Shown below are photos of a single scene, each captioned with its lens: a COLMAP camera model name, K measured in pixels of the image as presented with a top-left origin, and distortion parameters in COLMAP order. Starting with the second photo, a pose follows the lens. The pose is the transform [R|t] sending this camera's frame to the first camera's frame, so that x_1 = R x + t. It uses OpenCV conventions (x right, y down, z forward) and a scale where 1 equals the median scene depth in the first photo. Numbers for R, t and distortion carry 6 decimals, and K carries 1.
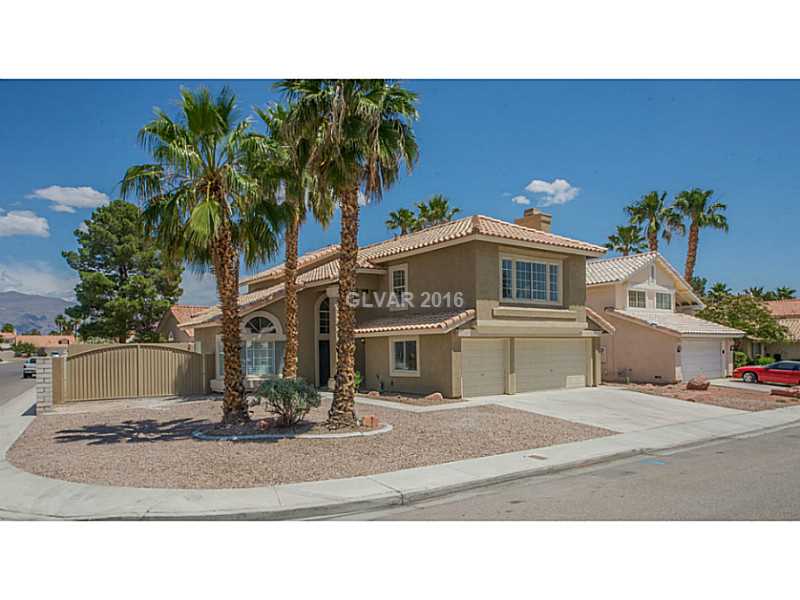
lens RADIAL K [[512.7, 0, 404.5], [0, 512.7, 301.4], [0, 0, 1]] dist [0.038037, 0.002725]
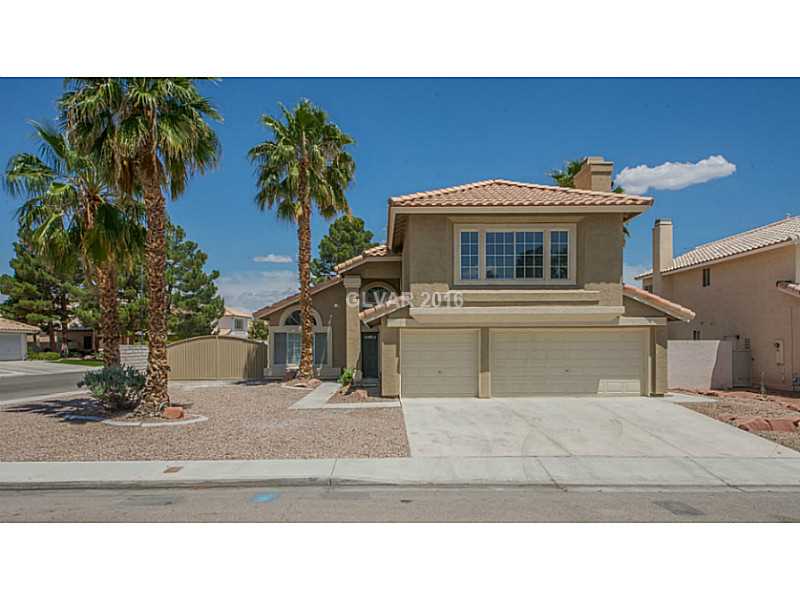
lens RADIAL K [[512.7, 0, 401.7], [0, 512.7, 300.4], [0, 0, 1]] dist [0.038037, 0.002725]
pose [[0.834139, -0.035632, -0.550402, 0.531744], [0.044810, 0.998990, 0.003236, 0.018722], [0.549731, -0.027363, 0.834894, 0.250756]]
